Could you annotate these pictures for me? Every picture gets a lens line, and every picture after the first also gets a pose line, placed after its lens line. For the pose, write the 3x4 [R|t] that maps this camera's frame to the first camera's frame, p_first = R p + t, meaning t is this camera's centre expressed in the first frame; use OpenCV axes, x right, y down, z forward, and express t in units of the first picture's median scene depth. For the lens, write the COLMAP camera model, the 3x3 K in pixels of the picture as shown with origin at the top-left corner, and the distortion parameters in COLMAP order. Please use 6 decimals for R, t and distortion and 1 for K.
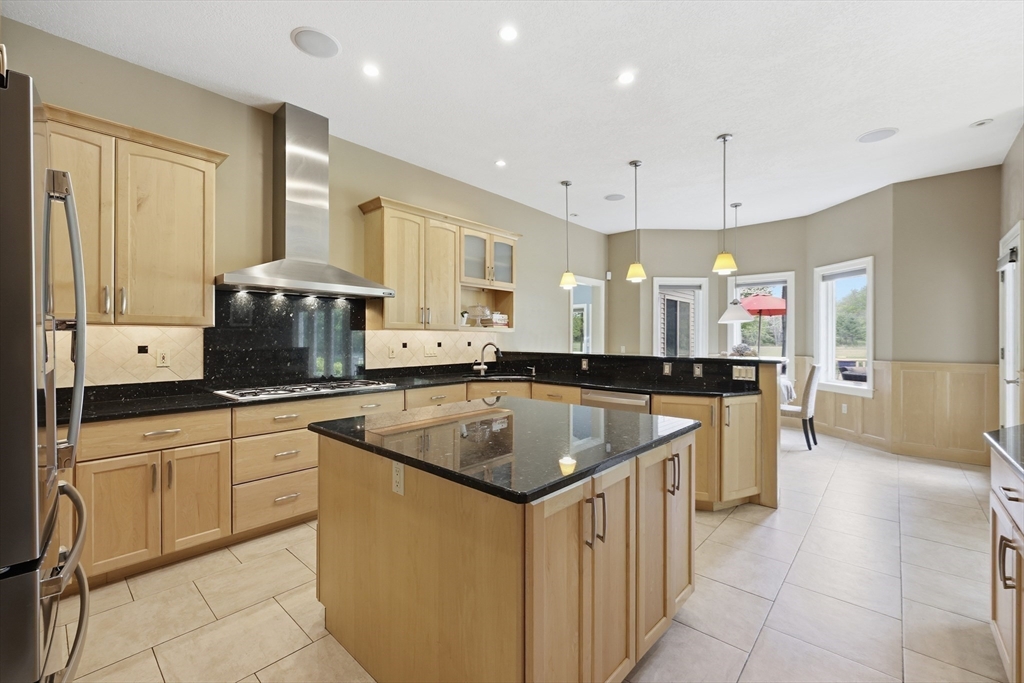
lens RADIAL K [[417.1, 0, 504.9], [0, 417.1, 339.2], [0, 0, 1]] dist [-0.001142, -0.000095]
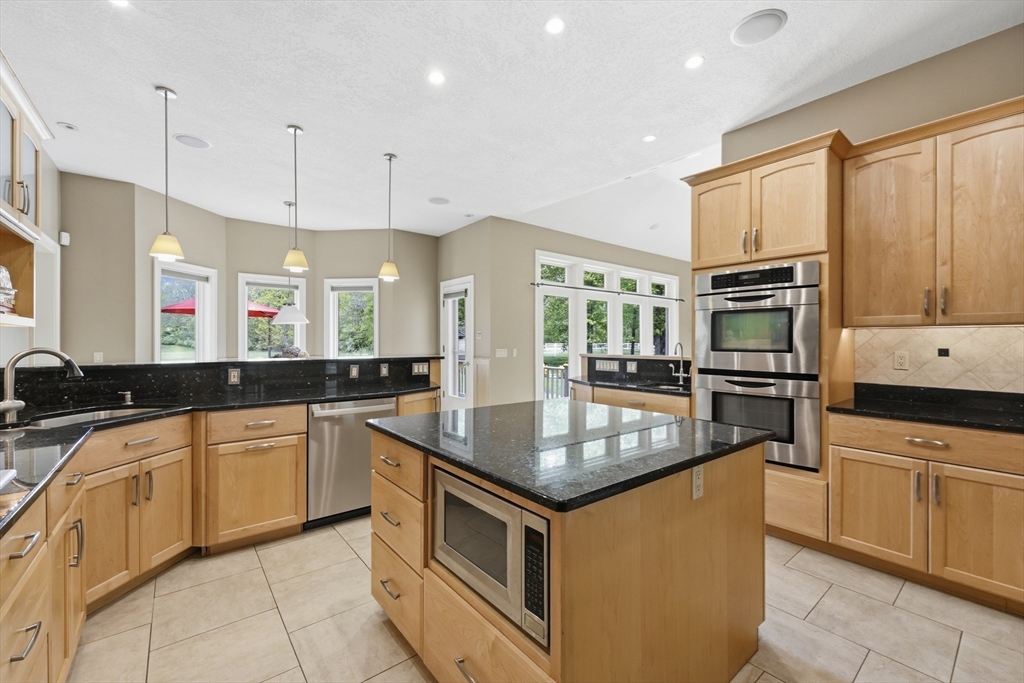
lens RADIAL K [[417.1, 0, 511.3], [0, 417.1, 343.0], [0, 0, 1]] dist [-0.001142, -0.000095]
pose [[0.165449, -0.008230, 0.986184, -0.370876], [0.003775, 0.999963, 0.007712, 0.000110], [-0.986211, 0.002446, 0.165474, 0.367820]]
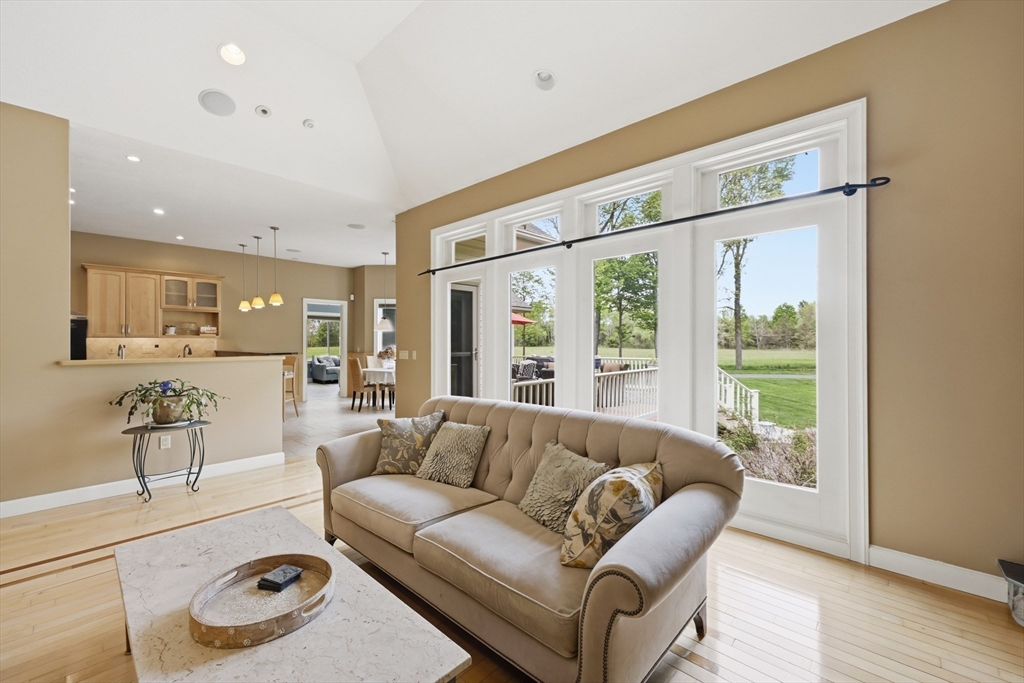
lens RADIAL K [[417.1, 0, 515.8], [0, 417.1, 340.0], [0, 0, 1]] dist [-0.001142, -0.000095]
pose [[0.999858, -0.005447, -0.015970, 1.220817], [0.005284, 0.999934, -0.010226, 0.012909], [0.016025, 0.010140, 0.999820, -0.585952]]
